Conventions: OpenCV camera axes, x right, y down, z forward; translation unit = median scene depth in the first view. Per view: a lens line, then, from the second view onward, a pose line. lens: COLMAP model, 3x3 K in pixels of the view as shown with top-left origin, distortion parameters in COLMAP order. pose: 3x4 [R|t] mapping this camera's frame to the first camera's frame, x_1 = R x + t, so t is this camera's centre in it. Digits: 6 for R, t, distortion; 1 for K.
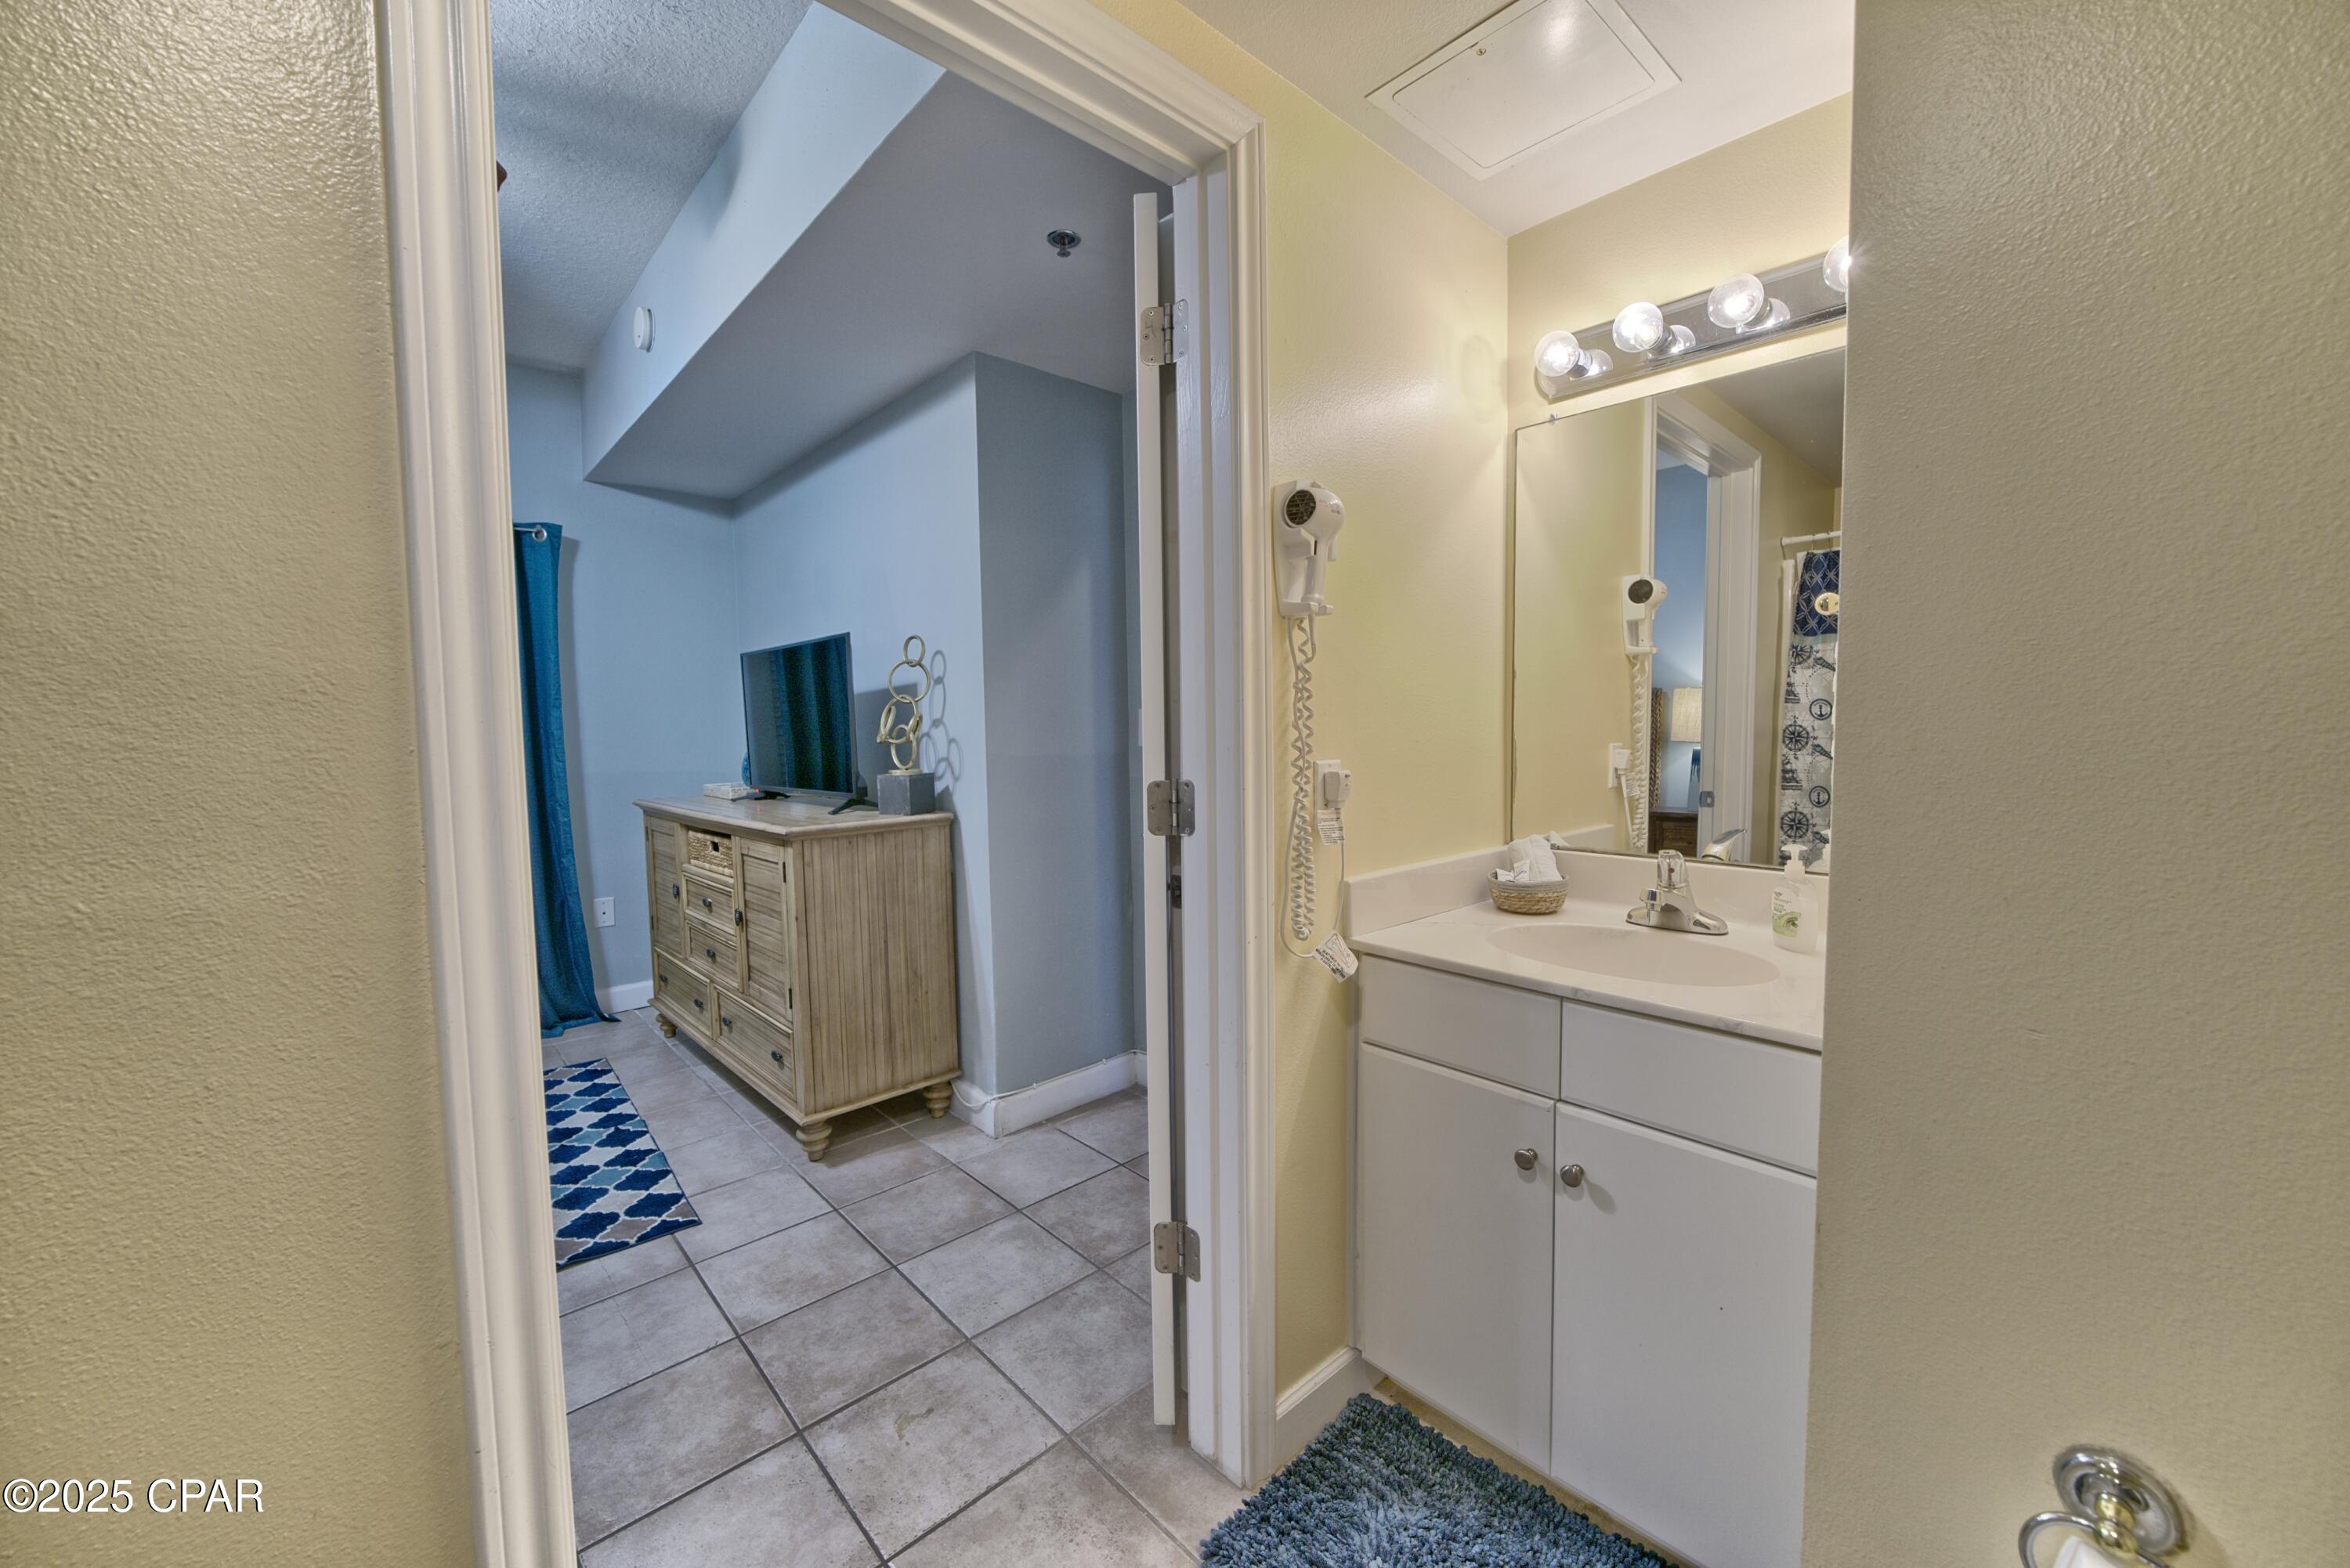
lens RADIAL K [[898.5, 0, 1178.0], [0, 898.5, 780.1], [0, 0, 1]] dist [0.000813, 0.000073]
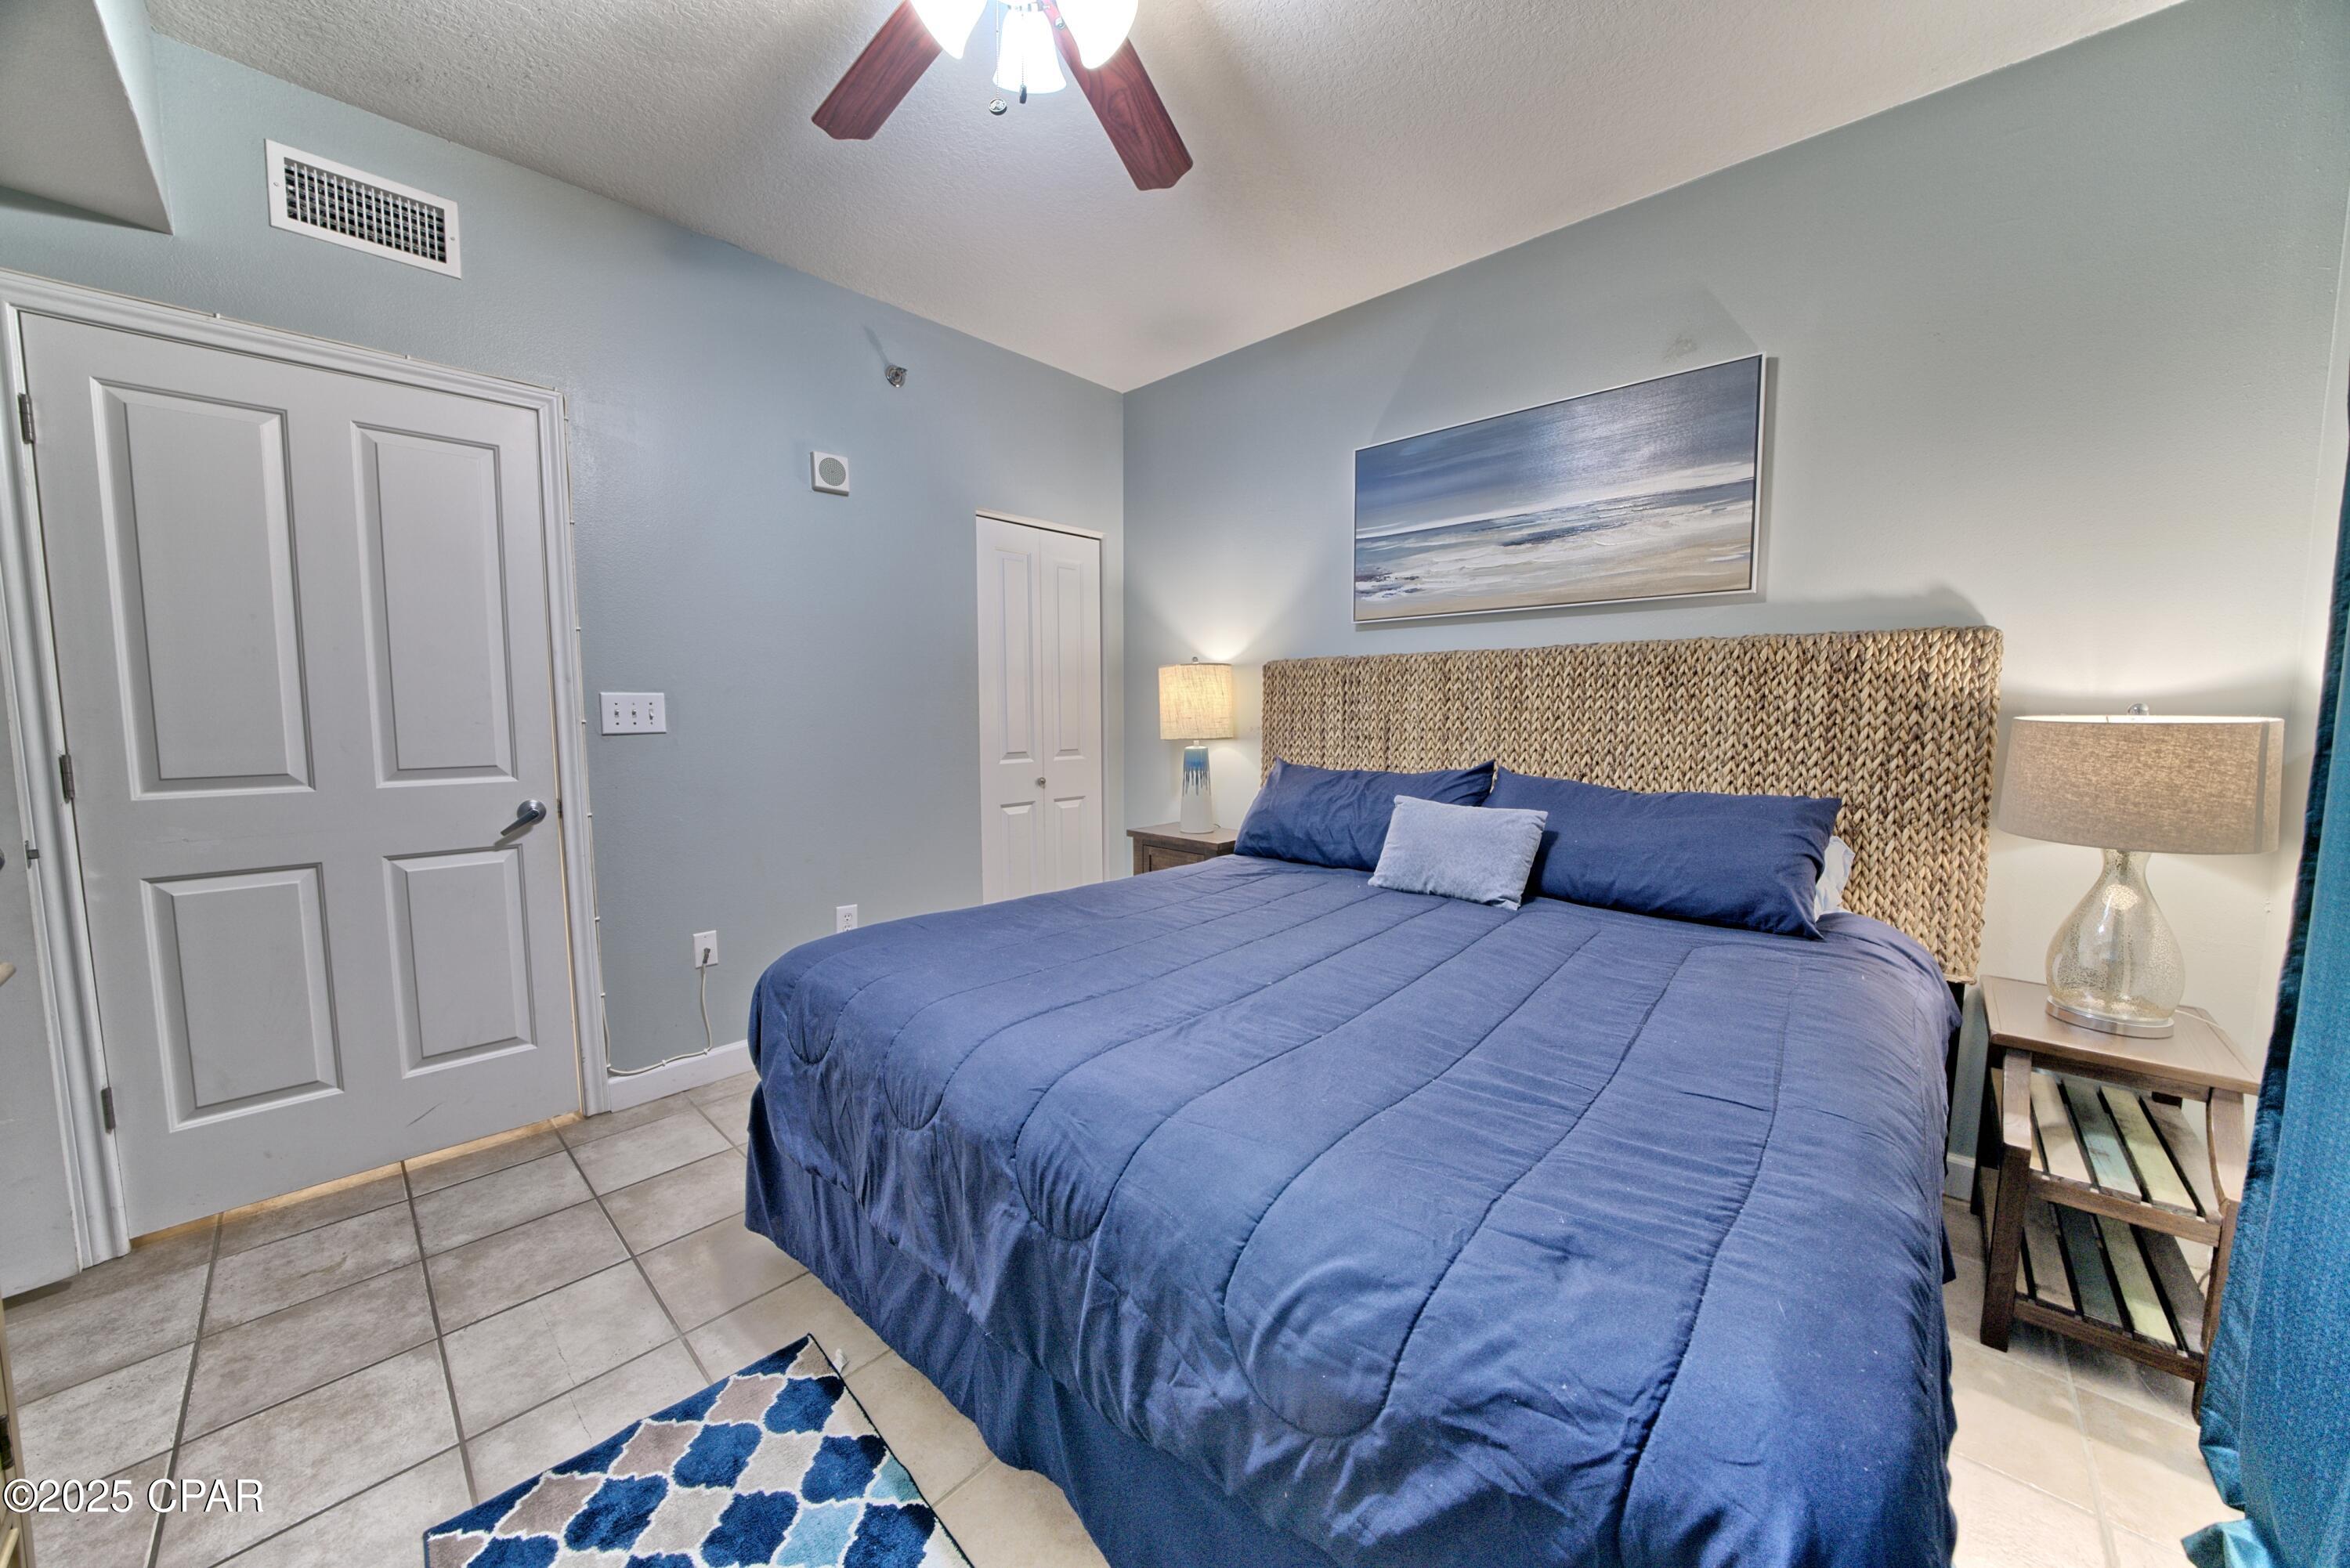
lens RADIAL K [[809.4, 0, 1174.6], [0, 809.4, 786.7], [0, 0, 1]] dist [-0.019687, 0.000528]
pose [[-0.996978, 0.009851, -0.077056, -0.556592], [-0.002011, 0.988322, 0.152370, -0.044023], [0.077657, 0.152064, -0.985315, 0.826821]]
